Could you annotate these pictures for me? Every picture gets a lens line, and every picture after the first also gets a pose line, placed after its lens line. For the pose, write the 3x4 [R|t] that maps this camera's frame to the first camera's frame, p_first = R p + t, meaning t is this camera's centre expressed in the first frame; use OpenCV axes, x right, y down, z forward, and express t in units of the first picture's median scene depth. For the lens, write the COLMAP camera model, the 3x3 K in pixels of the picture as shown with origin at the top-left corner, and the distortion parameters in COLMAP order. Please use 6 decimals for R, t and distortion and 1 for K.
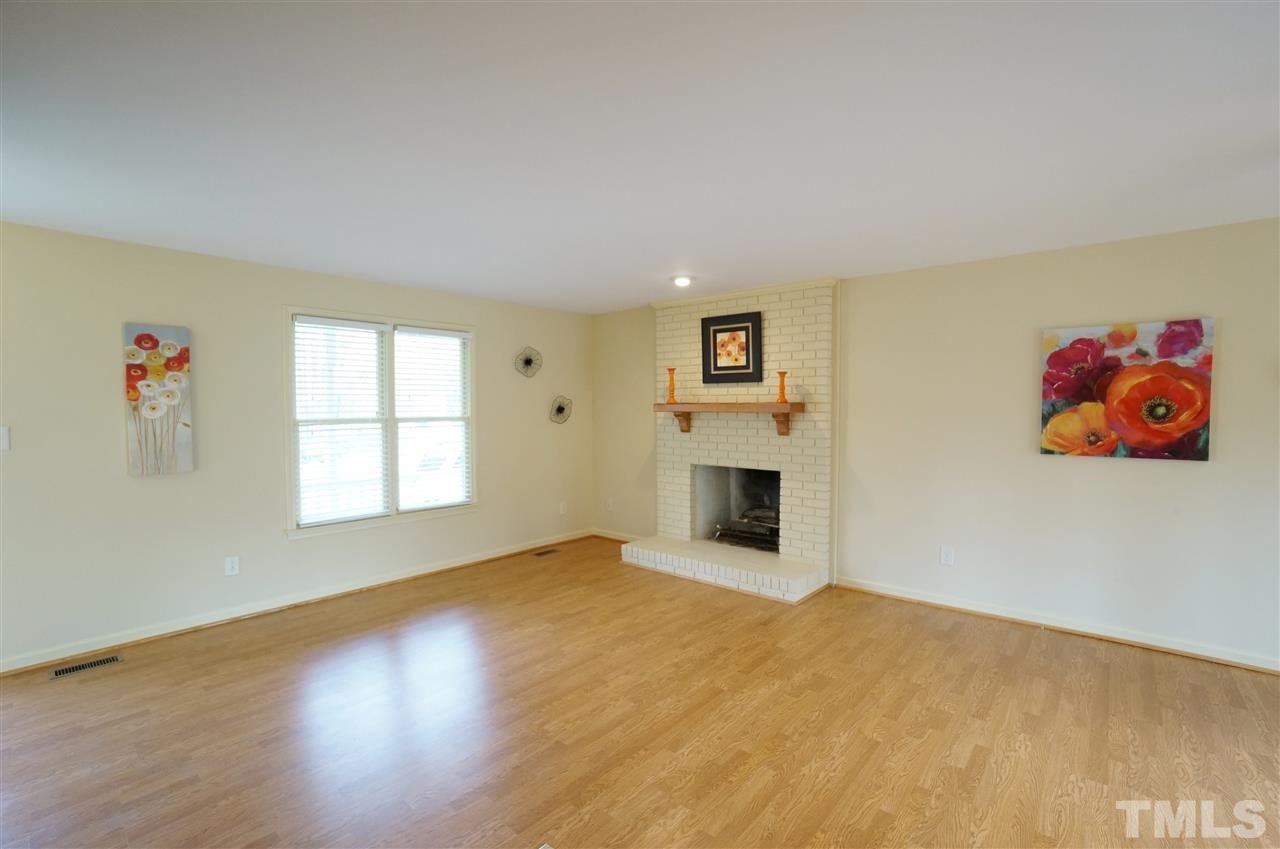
lens RADIAL K [[645.5, 0, 643.0], [0, 645.5, 429.9], [0, 0, 1]] dist [-0.002265, 0.005251]
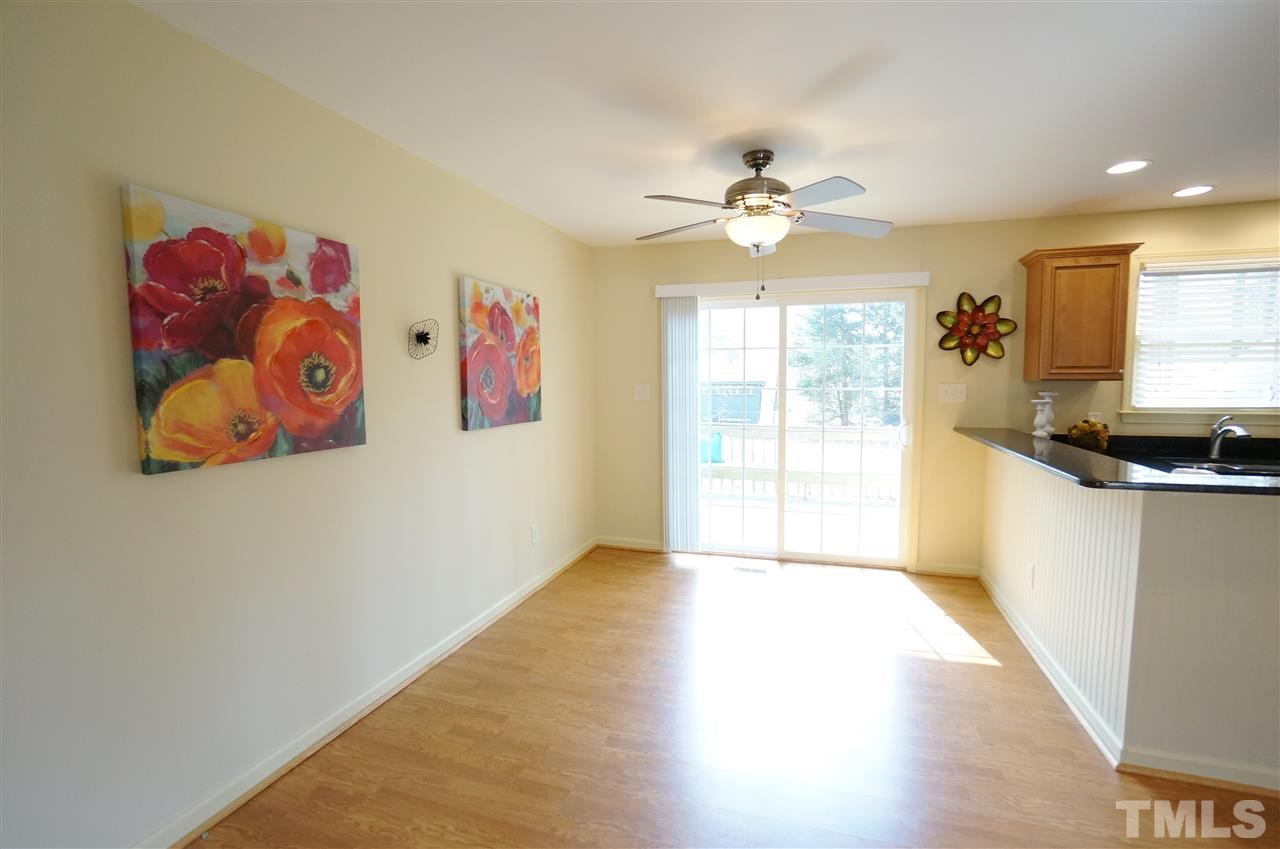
lens RADIAL K [[580.2, 0, 675.2], [0, 580.2, 420.1], [0, 0, 1]] dist [-0.002498, 0.005684]
pose [[-0.394537, -0.062833, 0.916729, 0.127390], [0.040202, 0.995524, 0.085535, -0.019991], [-0.918000, 0.070601, -0.390245, 0.886364]]
